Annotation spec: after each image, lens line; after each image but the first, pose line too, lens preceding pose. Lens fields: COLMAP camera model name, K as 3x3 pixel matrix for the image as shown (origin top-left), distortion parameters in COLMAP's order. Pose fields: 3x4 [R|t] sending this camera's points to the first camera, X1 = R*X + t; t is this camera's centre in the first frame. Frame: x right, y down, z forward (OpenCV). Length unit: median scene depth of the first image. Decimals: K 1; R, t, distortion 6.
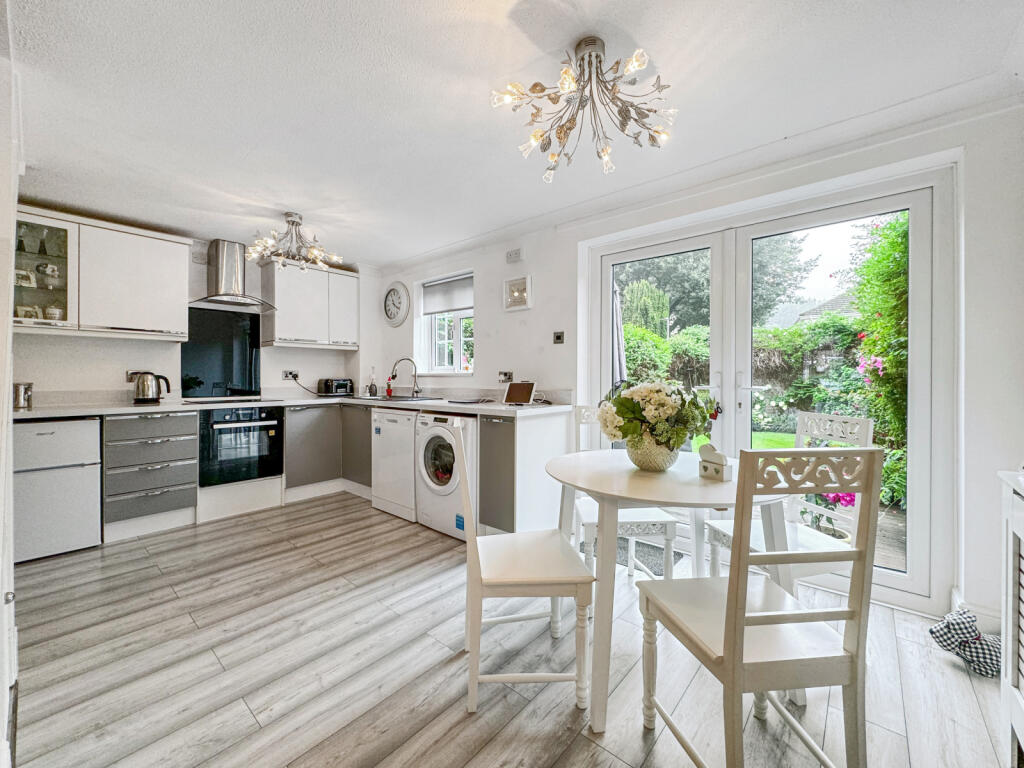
lens RADIAL K [[412.3, 0, 509.5], [0, 412.3, 379.8], [0, 0, 1]] dist [-0.000691, -0.000483]
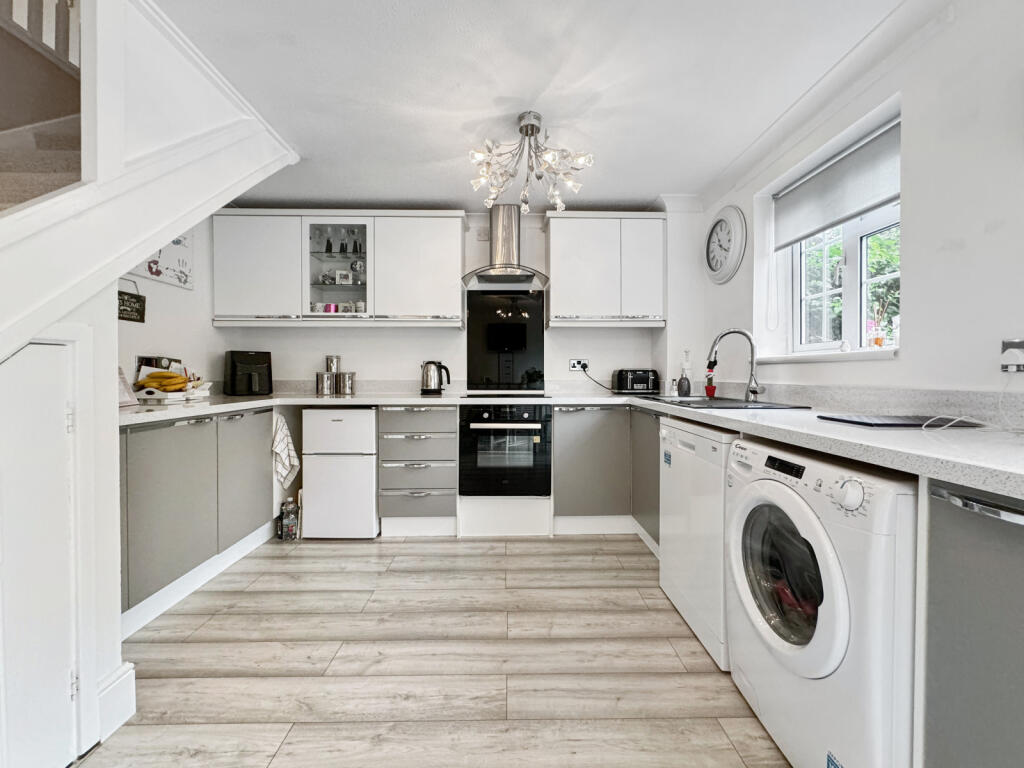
lens RADIAL K [[412.3, 0, 512.5], [0, 412.3, 378.0], [0, 0, 1]] dist [-0.000691, -0.000483]
pose [[0.669671, 0.007739, -0.742617, -0.046066], [-0.005297, 0.999970, 0.005644, 0.012340], [0.742639, 0.000154, 0.669692, 0.503355]]
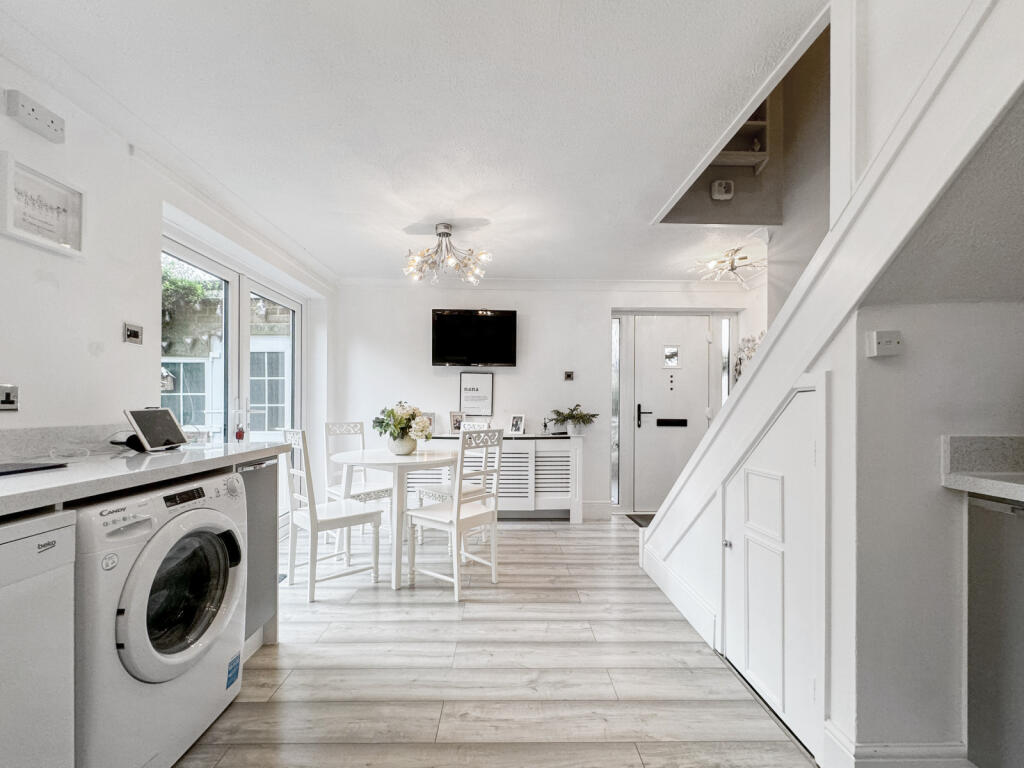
lens RADIAL K [[412.3, 0, 507.8], [0, 412.3, 402.0], [0, 0, 1]] dist [-0.000691, -0.000483]
pose [[-0.655217, 0.001901, 0.755438, -0.661924], [0.001876, 0.999998, -0.000890, -0.001863], [-0.755438, 0.000834, -0.655220, 0.941784]]
